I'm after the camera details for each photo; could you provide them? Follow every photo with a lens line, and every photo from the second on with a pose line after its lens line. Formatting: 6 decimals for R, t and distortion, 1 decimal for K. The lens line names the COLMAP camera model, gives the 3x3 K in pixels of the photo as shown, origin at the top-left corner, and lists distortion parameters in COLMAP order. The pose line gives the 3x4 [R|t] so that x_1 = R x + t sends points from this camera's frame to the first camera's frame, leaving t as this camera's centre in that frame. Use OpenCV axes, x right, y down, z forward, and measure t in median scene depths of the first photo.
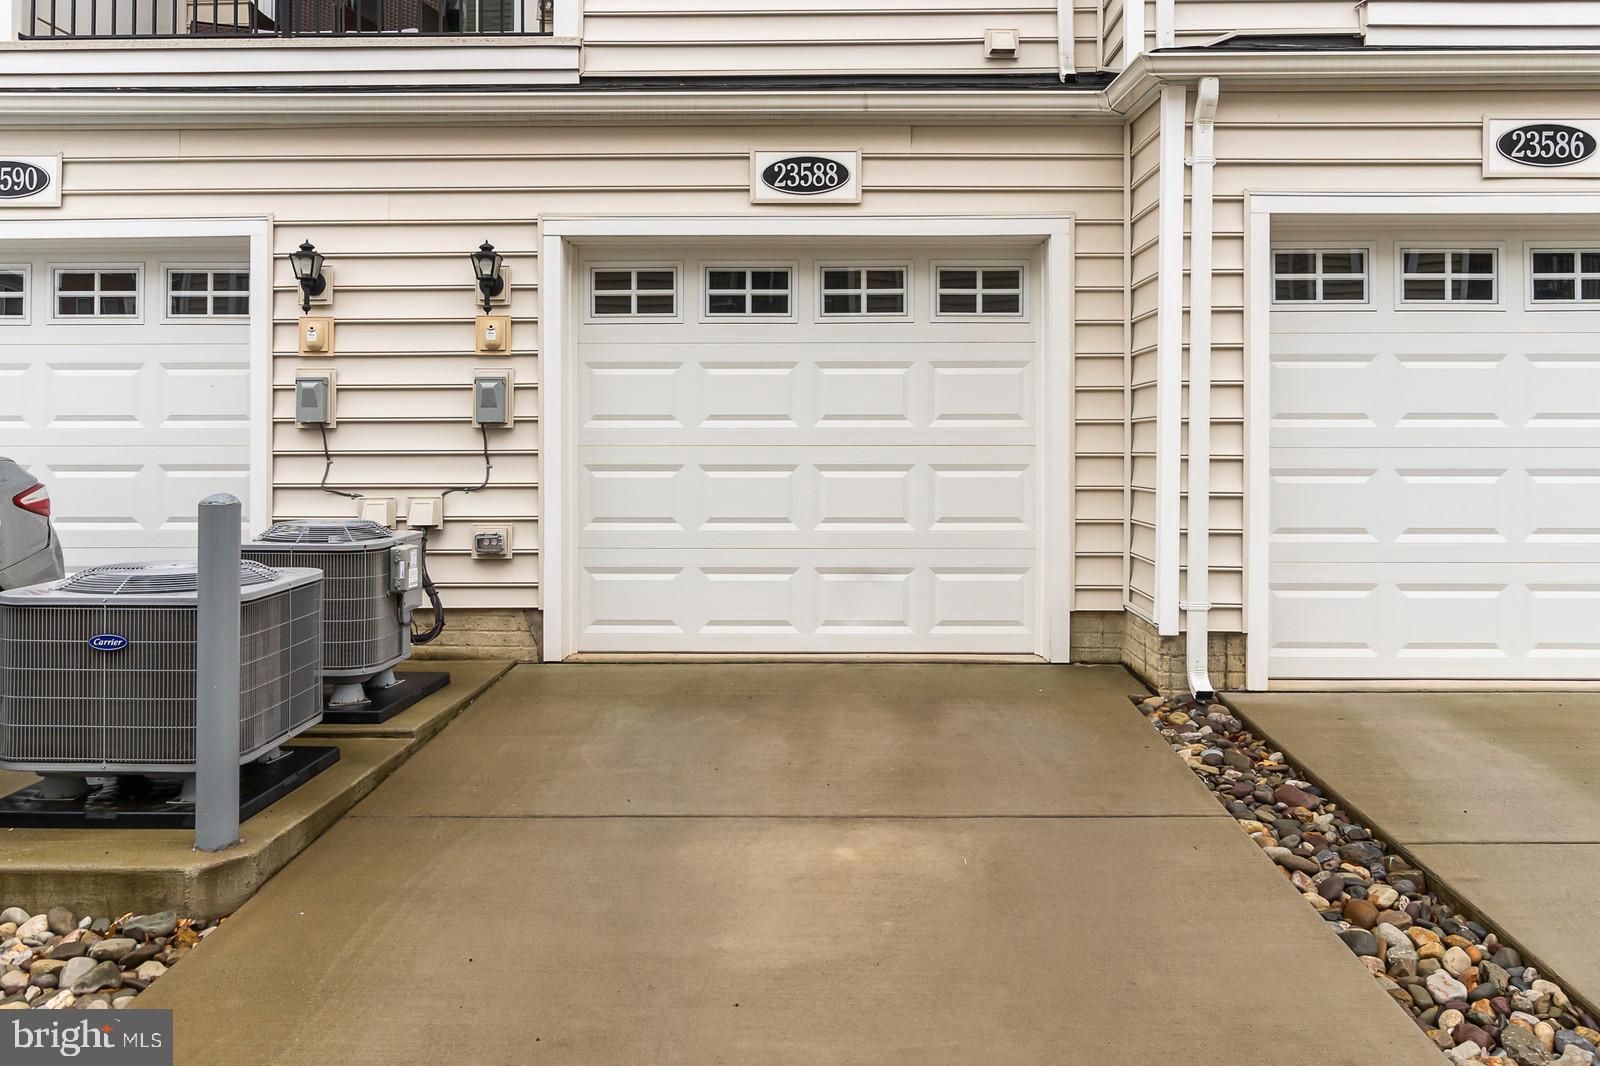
lens RADIAL K [[1233.4, 0, 786.9], [0, 1233.4, 460.5], [0, 0, 1]] dist [-0.000877, 0.003406]
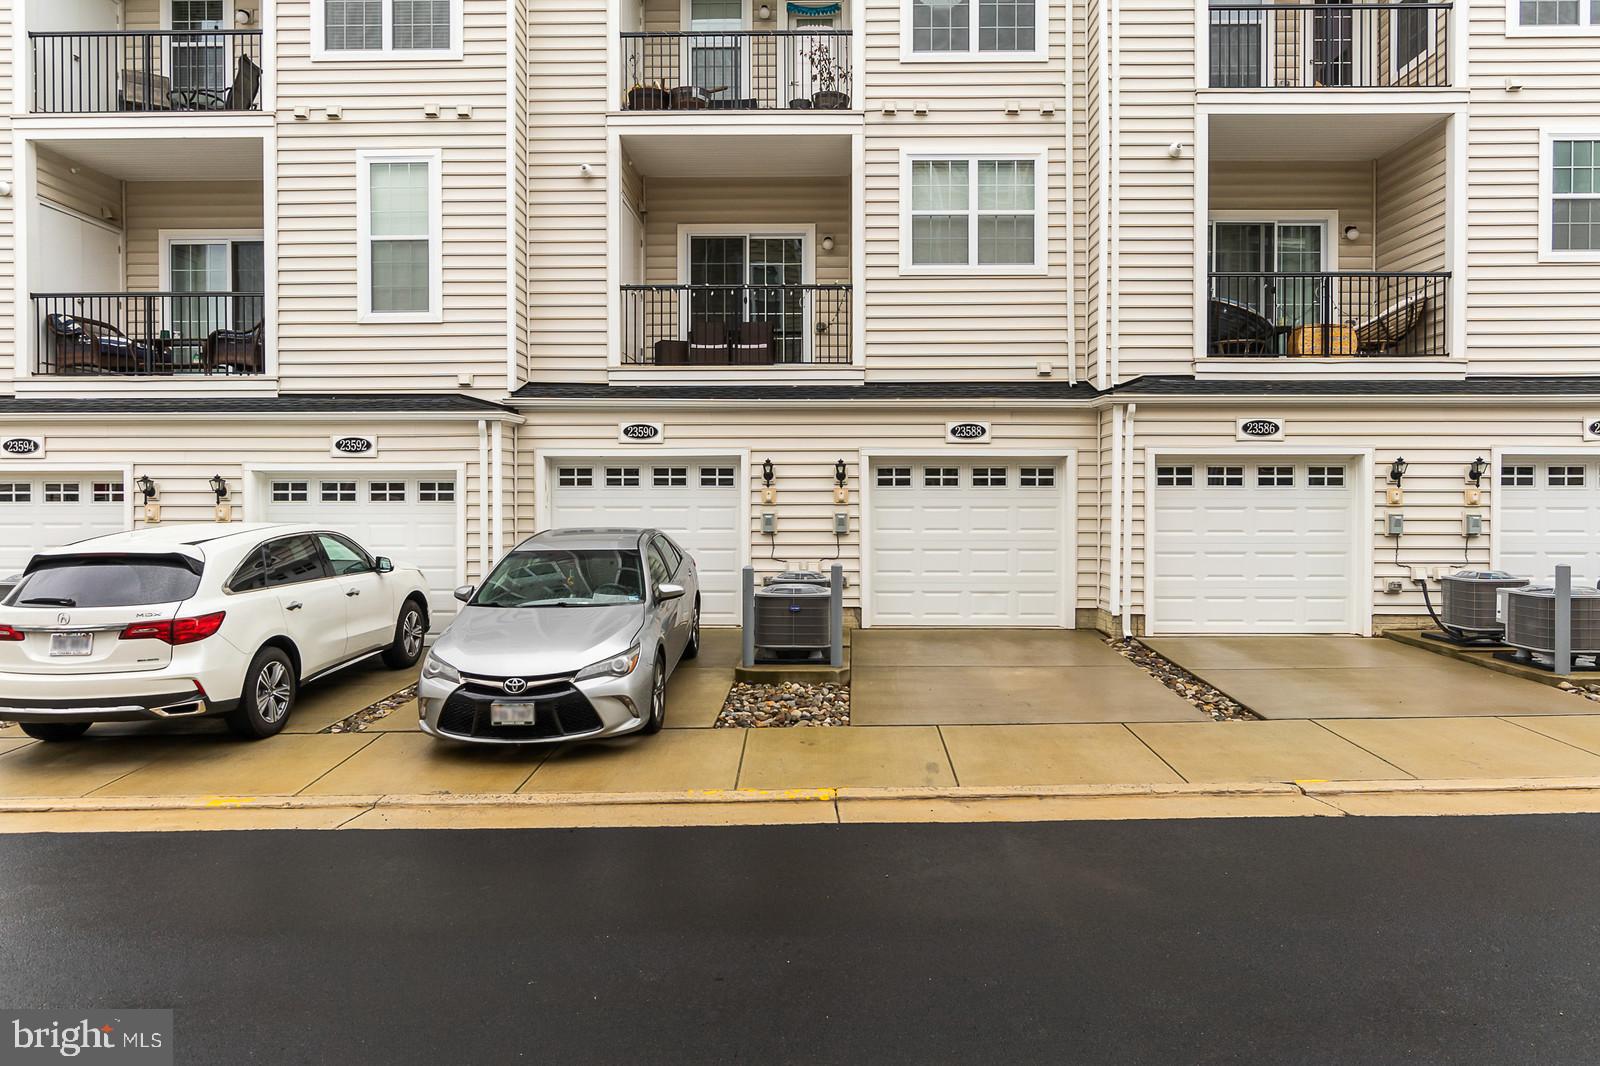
lens RADIAL K [[1028.8, 0, 790.6], [0, 1028.8, 530.9], [0, 0, 1]] dist [0.000552, 0.003854]
pose [[0.999993, 0.001366, 0.003548, -0.347335], [-0.001390, 0.999976, 0.006825, -0.046512], [-0.003538, -0.006830, 0.999970, -1.056059]]
